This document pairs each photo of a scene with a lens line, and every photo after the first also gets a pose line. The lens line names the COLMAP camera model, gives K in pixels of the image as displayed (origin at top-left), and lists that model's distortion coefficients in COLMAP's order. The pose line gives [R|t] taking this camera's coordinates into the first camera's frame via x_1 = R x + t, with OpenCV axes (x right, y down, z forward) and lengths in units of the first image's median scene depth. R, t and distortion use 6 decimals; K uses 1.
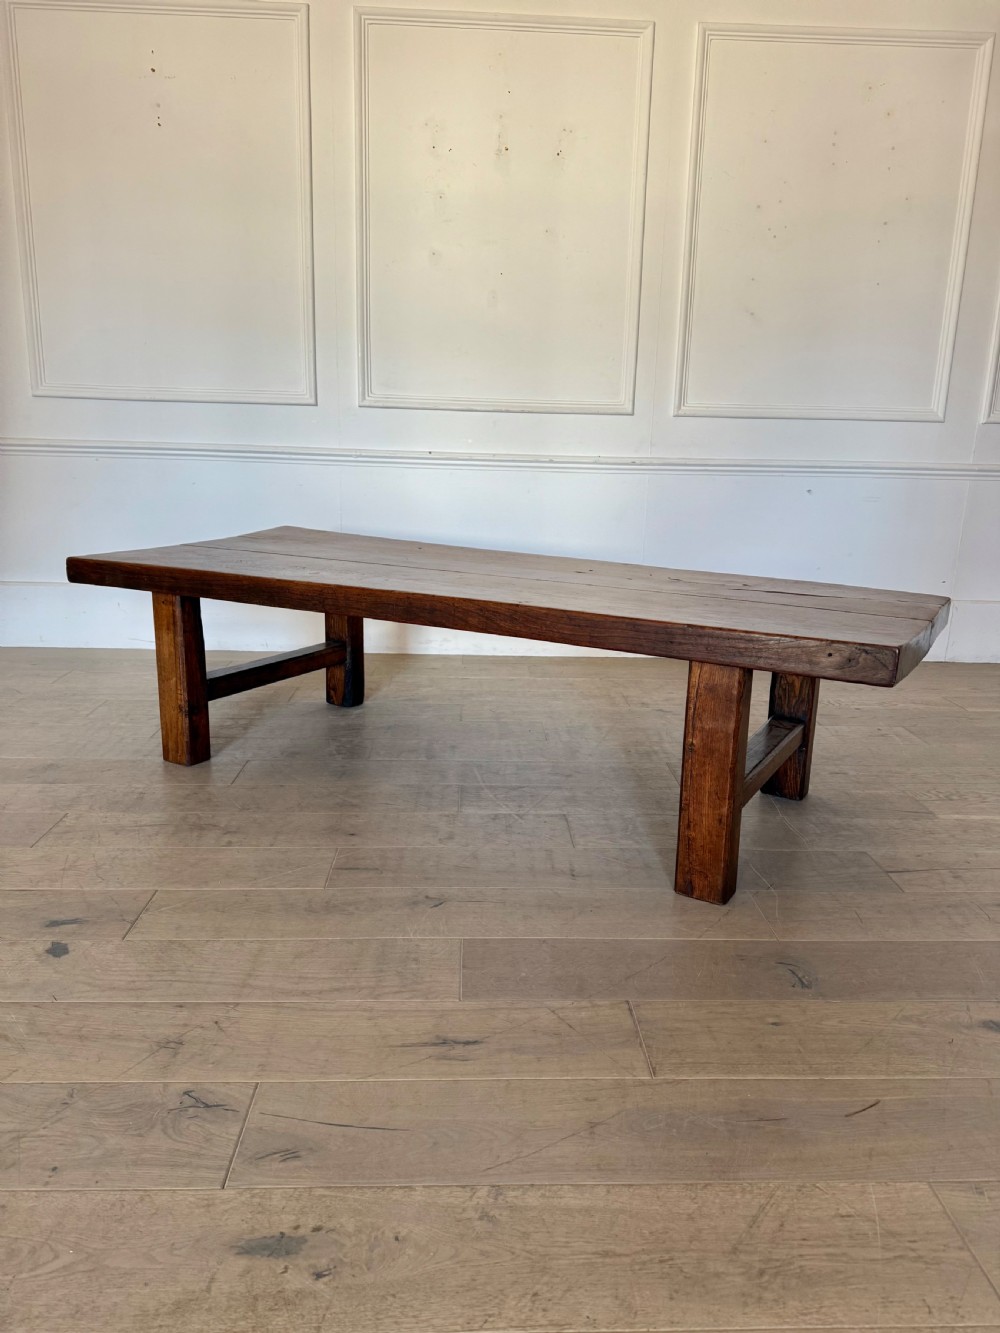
lens RADIAL K [[935.3, 0, 507.1], [0, 935.3, 668.3], [0, 0, 1]] dist [0.167676, -0.327926]
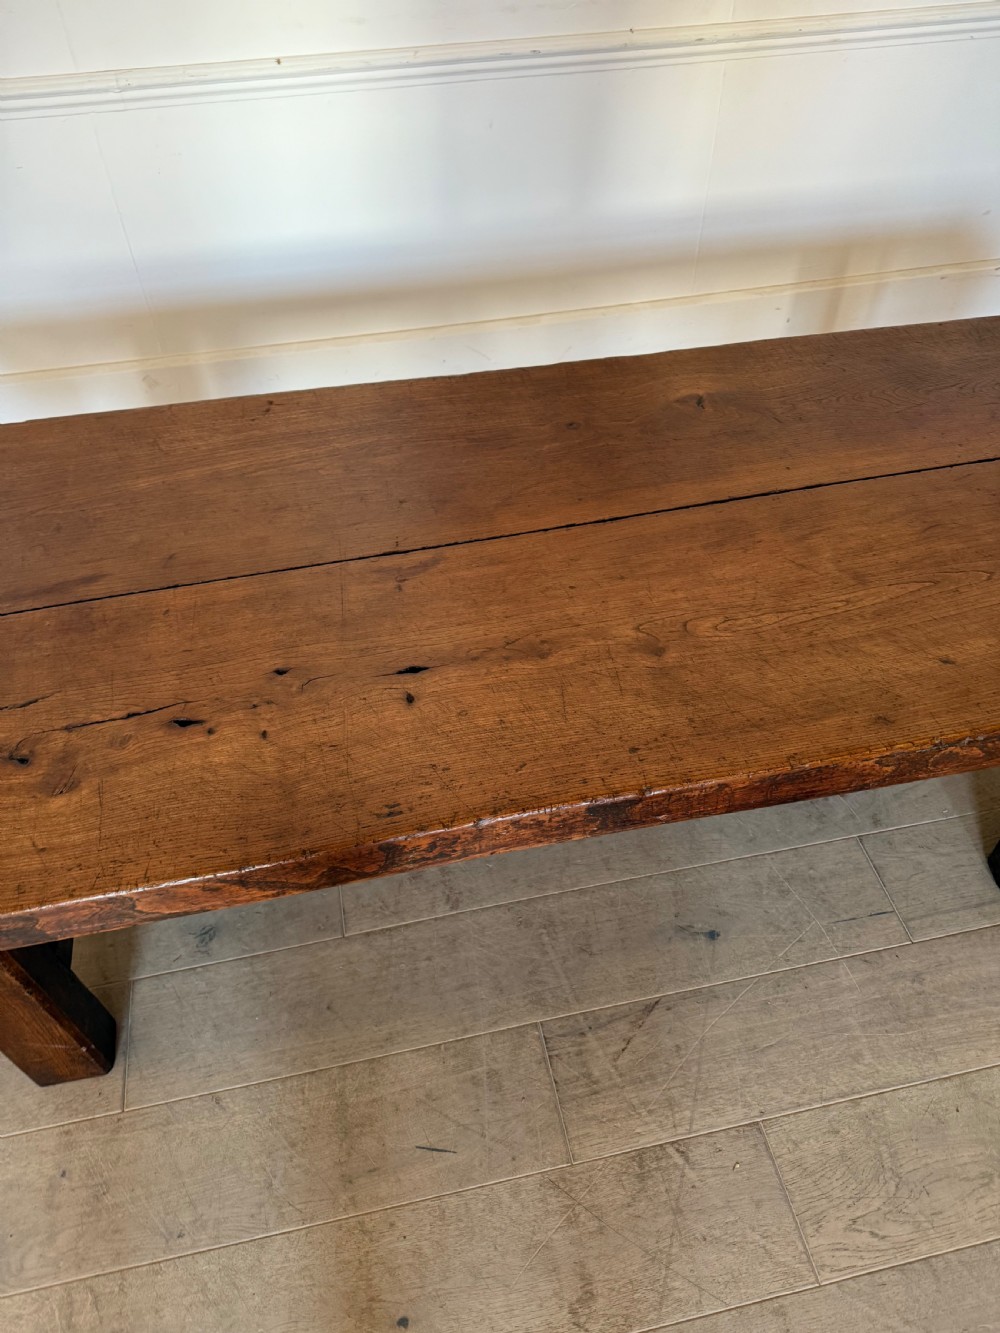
lens RADIAL K [[951.1, 0, 501.3], [0, 951.1, 673.4], [0, 0, 1]] dist [0.007720, -0.010714]
pose [[0.985340, -0.149803, 0.081629, -0.103471], [0.077468, 0.819198, 0.568255, -0.431505], [-0.151996, -0.553601, 0.818793, 0.783052]]
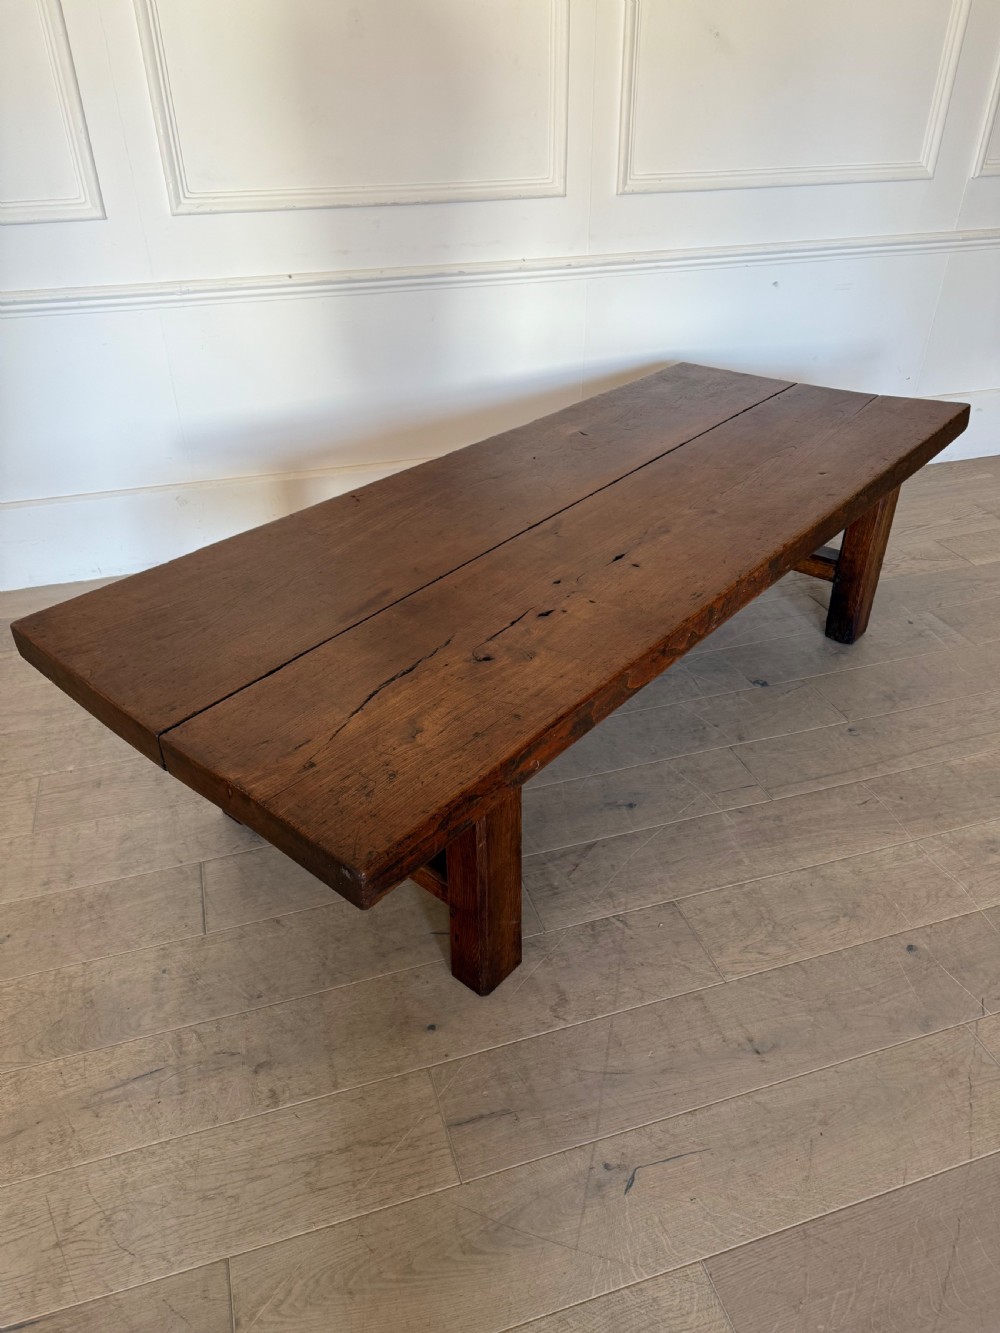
lens RADIAL K [[944.7, 0, 502.8], [0, 944.7, 665.8], [0, 0, 1]] dist [0.099889, -0.169714]
pose [[0.963895, -0.169623, 0.205268, -0.222894], [0.091402, 0.934784, 0.343256, -0.339302], [-0.250105, -0.312101, 0.916537, 0.415935]]
